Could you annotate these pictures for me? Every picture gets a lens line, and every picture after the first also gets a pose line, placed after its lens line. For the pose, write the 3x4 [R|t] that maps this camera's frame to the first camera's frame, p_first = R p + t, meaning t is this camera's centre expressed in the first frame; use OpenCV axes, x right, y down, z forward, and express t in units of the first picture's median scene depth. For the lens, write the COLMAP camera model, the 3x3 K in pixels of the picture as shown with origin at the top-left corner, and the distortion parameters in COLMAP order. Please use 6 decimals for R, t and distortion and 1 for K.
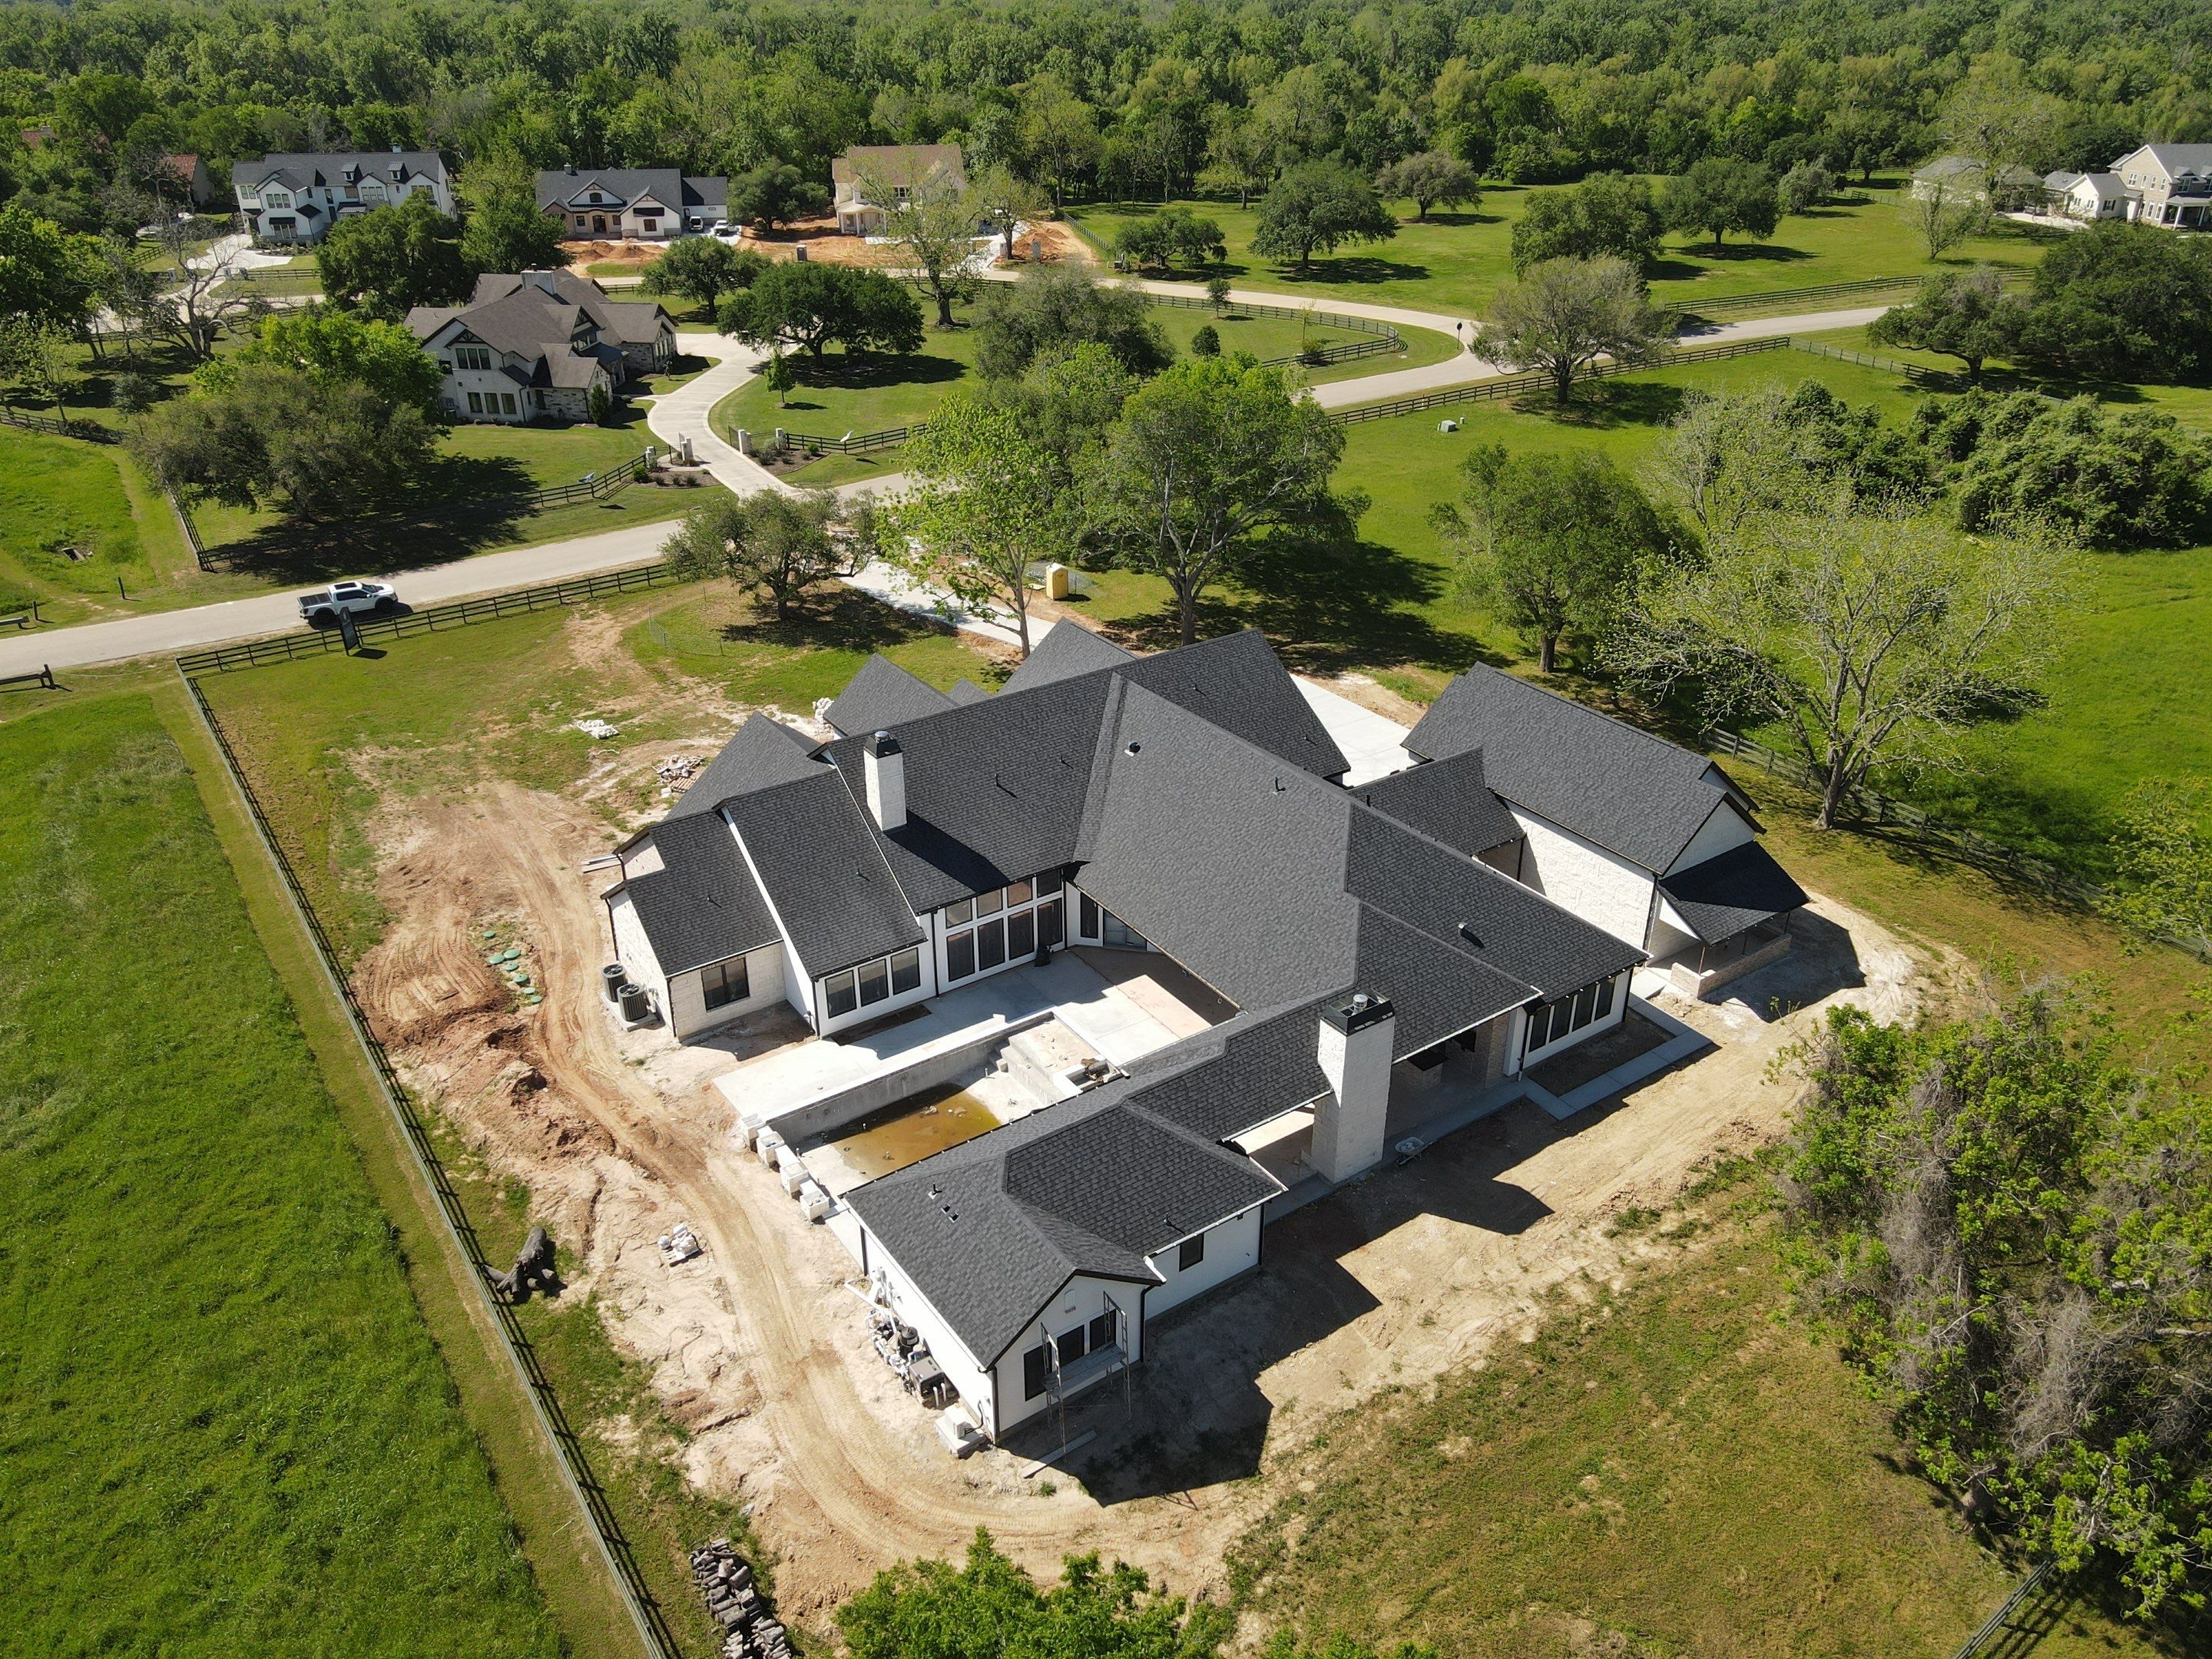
lens RADIAL K [[1613.4, 0, 1095.9], [0, 1613.4, 834.1], [0, 0, 1]] dist [0.016717, -0.002181]
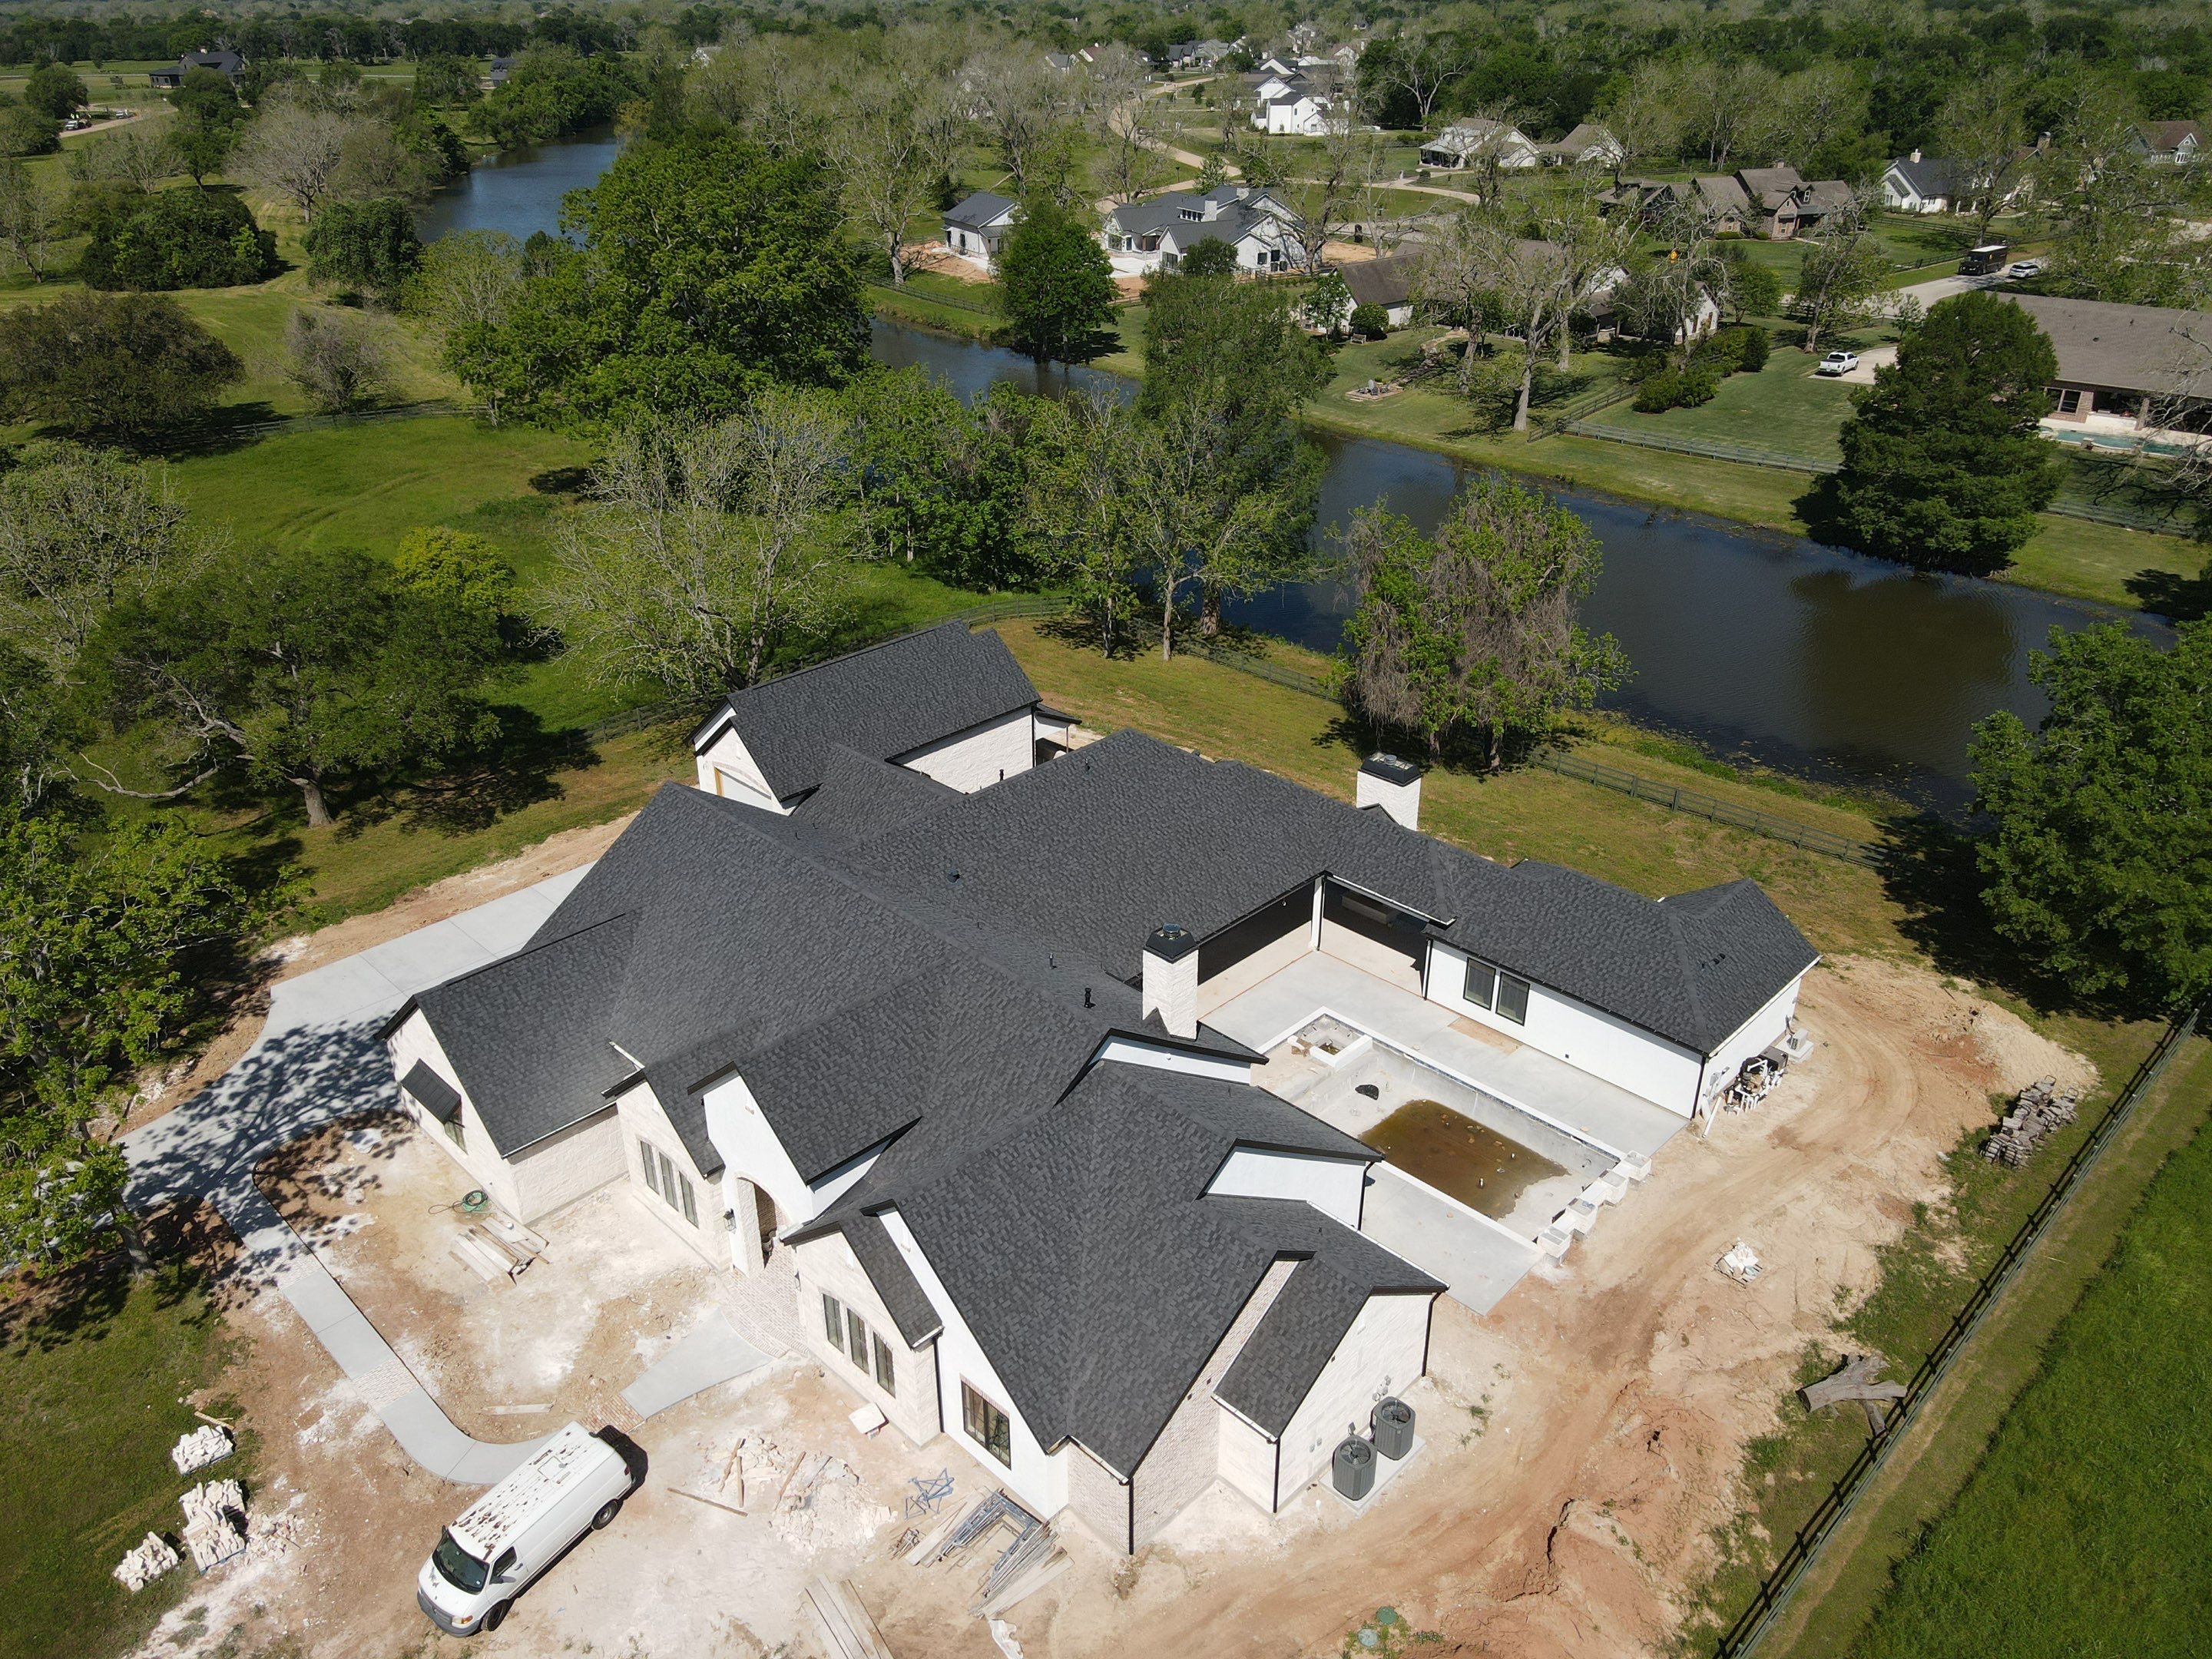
lens RADIAL K [[1613.4, 0, 1090.8], [0, 1613.4, 838.2], [0, 0, 1]] dist [0.016717, -0.002181]
pose [[-0.186693, -0.453121, 0.871681, -0.857142], [0.470683, 0.737561, 0.484211, -0.533629], [-0.862324, 0.500684, 0.075579, 1.090889]]
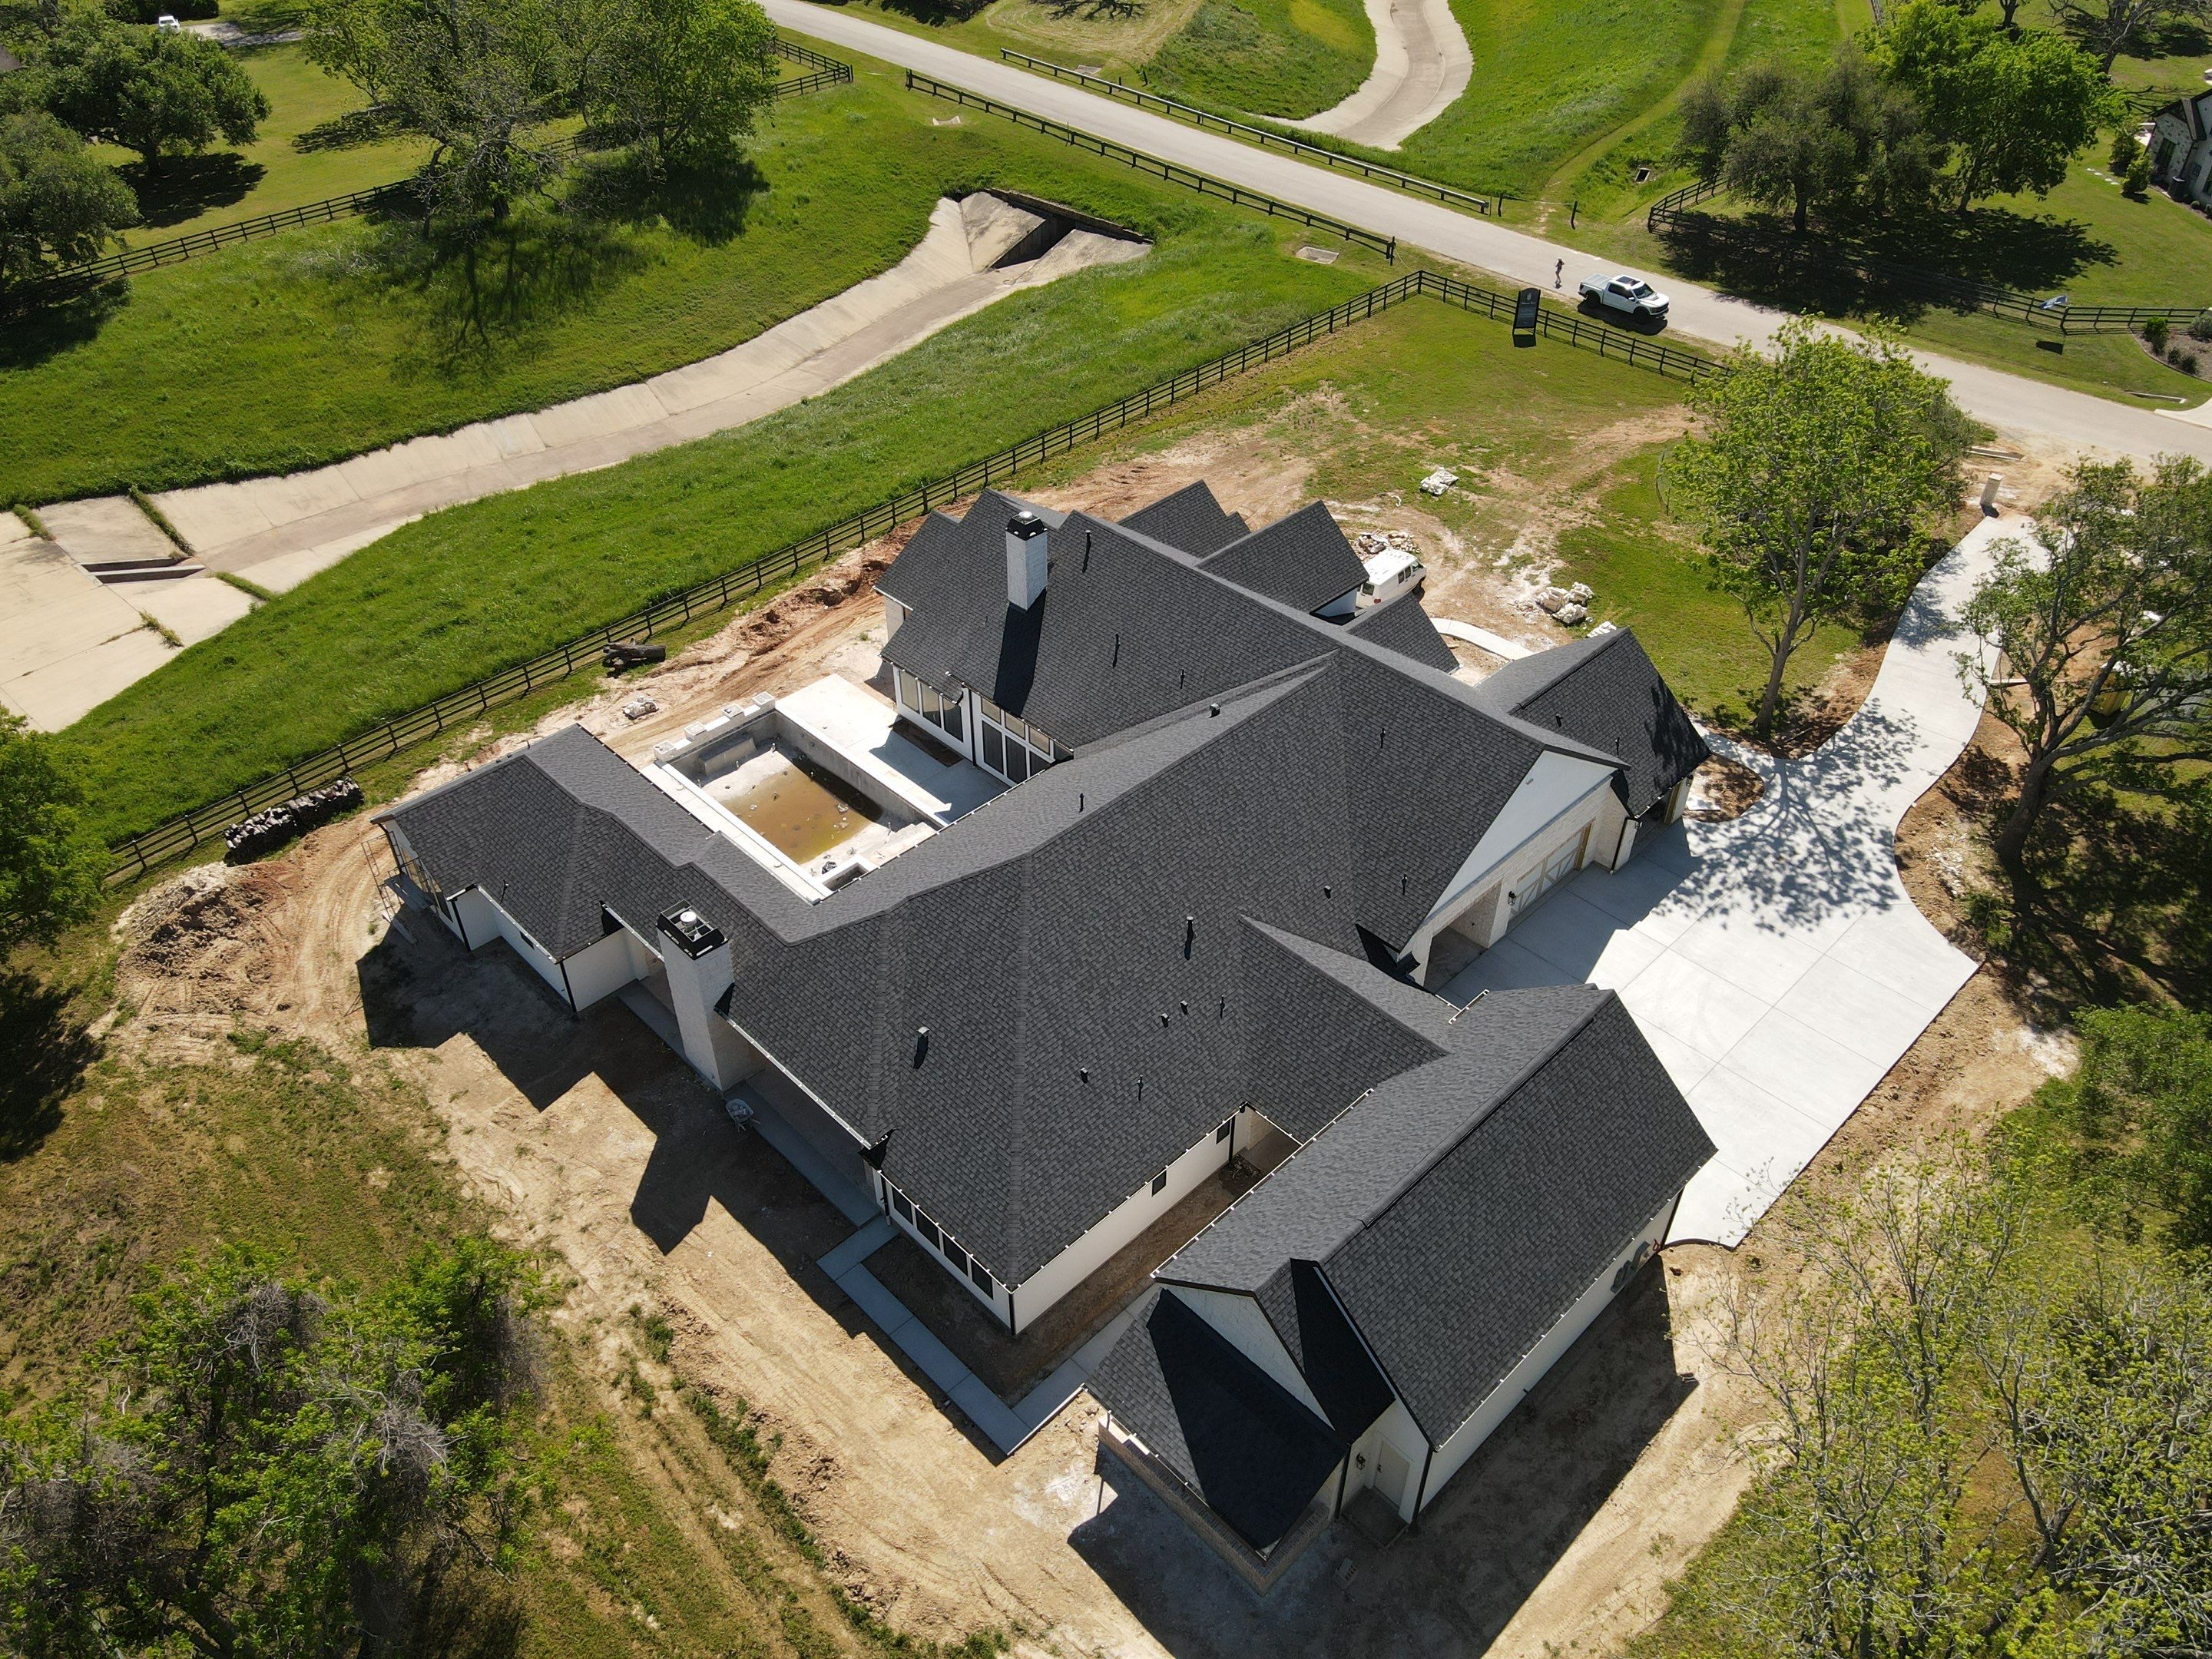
lens RADIAL K [[1613.4, 0, 1094.0], [0, 1613.4, 820.7], [0, 0, 1]] dist [0.016717, -0.002181]
pose [[0.173589, 0.627614, -0.758925, 0.856059], [-0.459300, 0.733276, 0.501348, -0.505183], [0.871155, 0.261545, 0.415552, 0.768644]]
